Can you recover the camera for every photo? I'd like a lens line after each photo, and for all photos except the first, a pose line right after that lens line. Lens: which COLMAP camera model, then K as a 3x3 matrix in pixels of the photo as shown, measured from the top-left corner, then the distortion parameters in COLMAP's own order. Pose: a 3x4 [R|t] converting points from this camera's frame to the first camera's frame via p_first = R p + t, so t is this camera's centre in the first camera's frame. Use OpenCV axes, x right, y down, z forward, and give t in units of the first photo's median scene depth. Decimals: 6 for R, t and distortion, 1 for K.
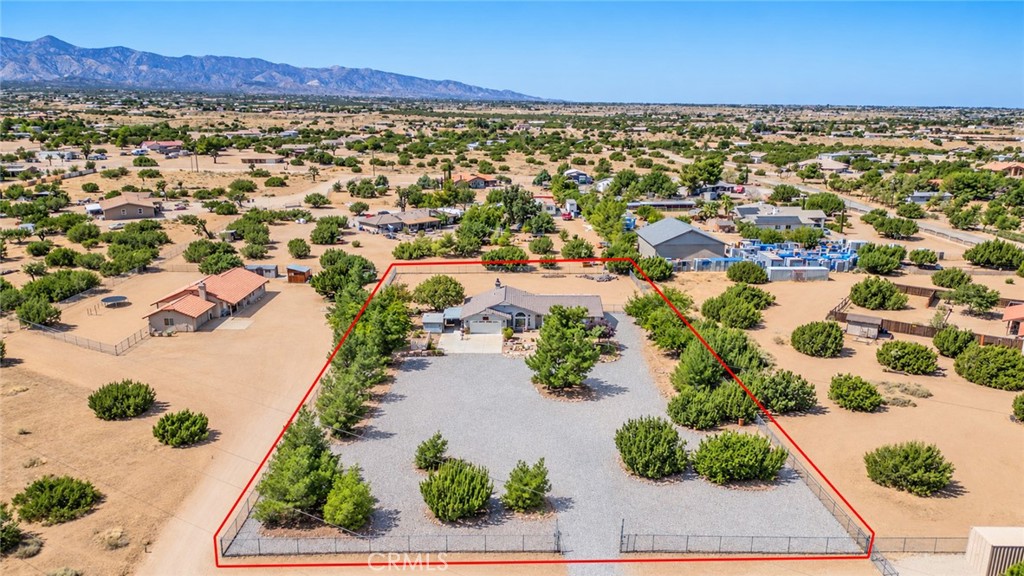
lens RADIAL K [[716.1, 0, 506.8], [0, 716.1, 287.6], [0, 0, 1]] dist [0.077023, -0.076013]
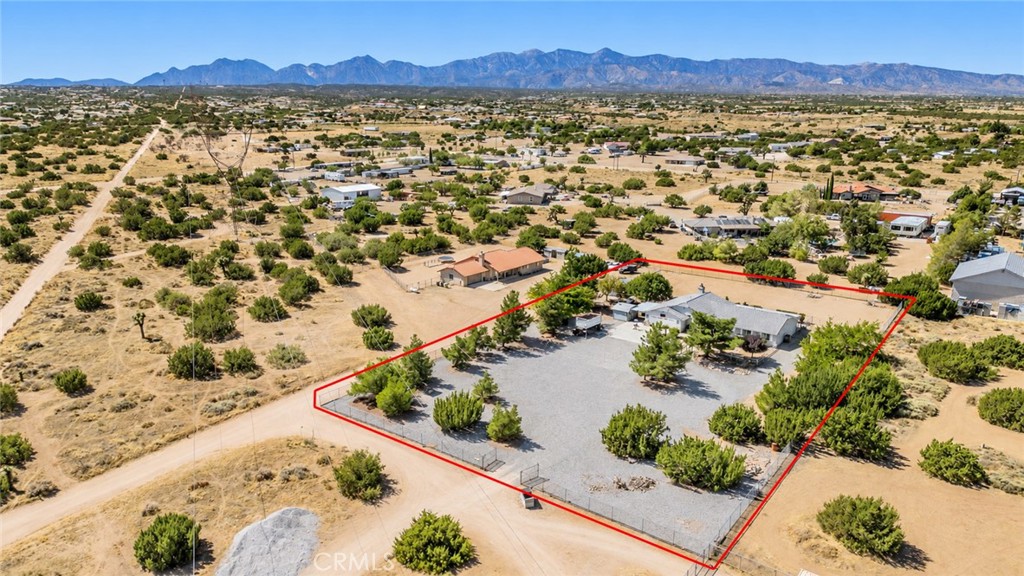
lens RADIAL K [[716.1, 0, 506.8], [0, 716.1, 287.6], [0, 0, 1]] dist [0.077023, -0.076013]
pose [[0.786578, 0.152469, -0.598372, 0.297091], [-0.153011, 0.986941, 0.050340, -0.011434], [0.598233, 0.051961, 0.799636, -0.014345]]
